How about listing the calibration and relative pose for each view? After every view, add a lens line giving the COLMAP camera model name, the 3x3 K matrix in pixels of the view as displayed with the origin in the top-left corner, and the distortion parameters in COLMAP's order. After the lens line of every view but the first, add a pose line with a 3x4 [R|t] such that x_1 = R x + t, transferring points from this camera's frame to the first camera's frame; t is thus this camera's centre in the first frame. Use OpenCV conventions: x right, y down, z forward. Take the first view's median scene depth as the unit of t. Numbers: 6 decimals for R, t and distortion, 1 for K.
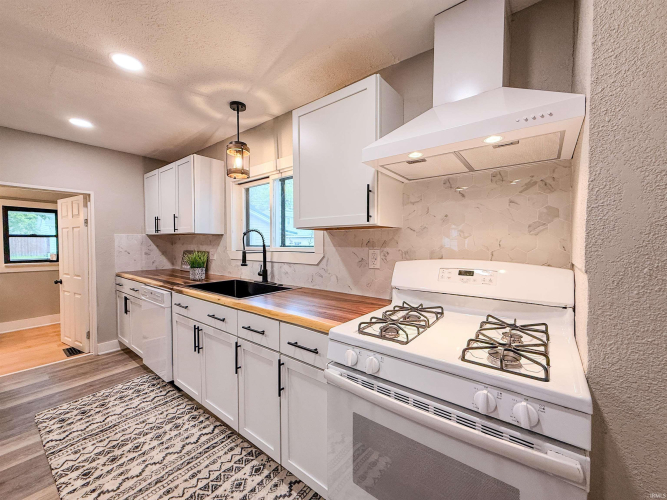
lens RADIAL K [[275.5, 0, 318.2], [0, 275.5, 251.2], [0, 0, 1]] dist [-0.000927, -0.000093]
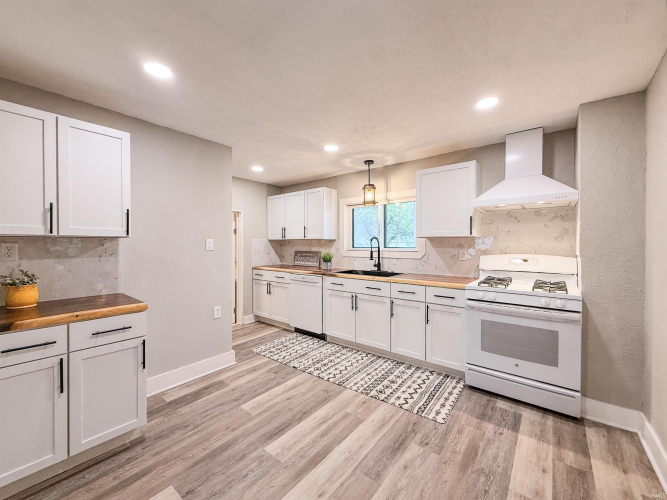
lens RADIAL K [[271.4, 0, 324.1], [0, 271.4, 247.2], [0, 0, 1]] dist [-0.000082, -0.000018]
pose [[0.999913, -0.002201, -0.012987, -0.606536], [0.001924, 0.999771, -0.021307, 0.013746], [0.013031, 0.021280, 0.999689, -0.682823]]
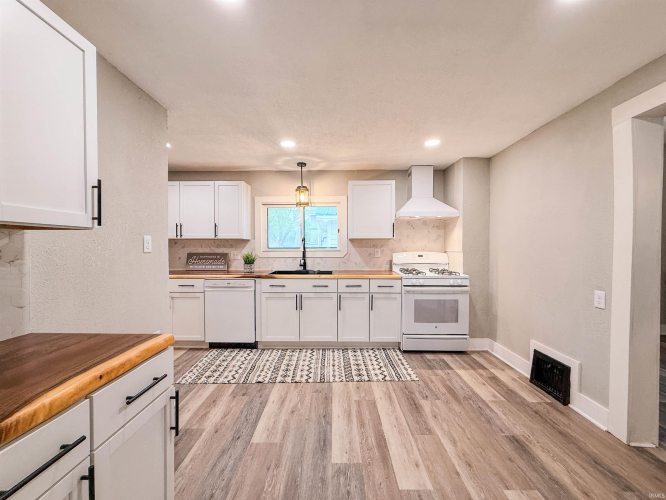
lens RADIAL K [[266.8, 0, 331.3], [0, 266.8, 251.4], [0, 0, 1]] dist [0.000158, 0.000060]
pose [[0.791544, -0.015172, 0.610924, -1.295113], [0.021860, 0.999755, -0.003494, 0.014127], [-0.610721, 0.016121, 0.791681, -0.438881]]
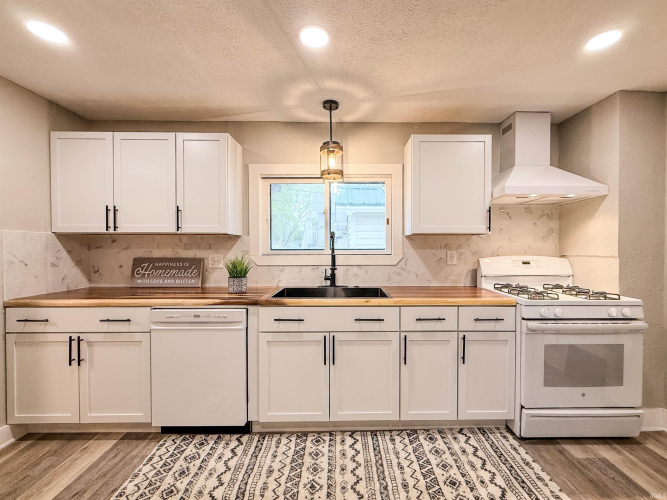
lens RADIAL K [[293.4, 0, 354.4], [0, 293.4, 251.1], [0, 0, 1]] dist [-0.000049, 0.000034]
pose [[0.761089, -0.009771, 0.648574, -1.016677], [0.021550, 0.999715, -0.010228, -0.000354], [-0.648289, 0.021761, 0.761083, 0.192422]]
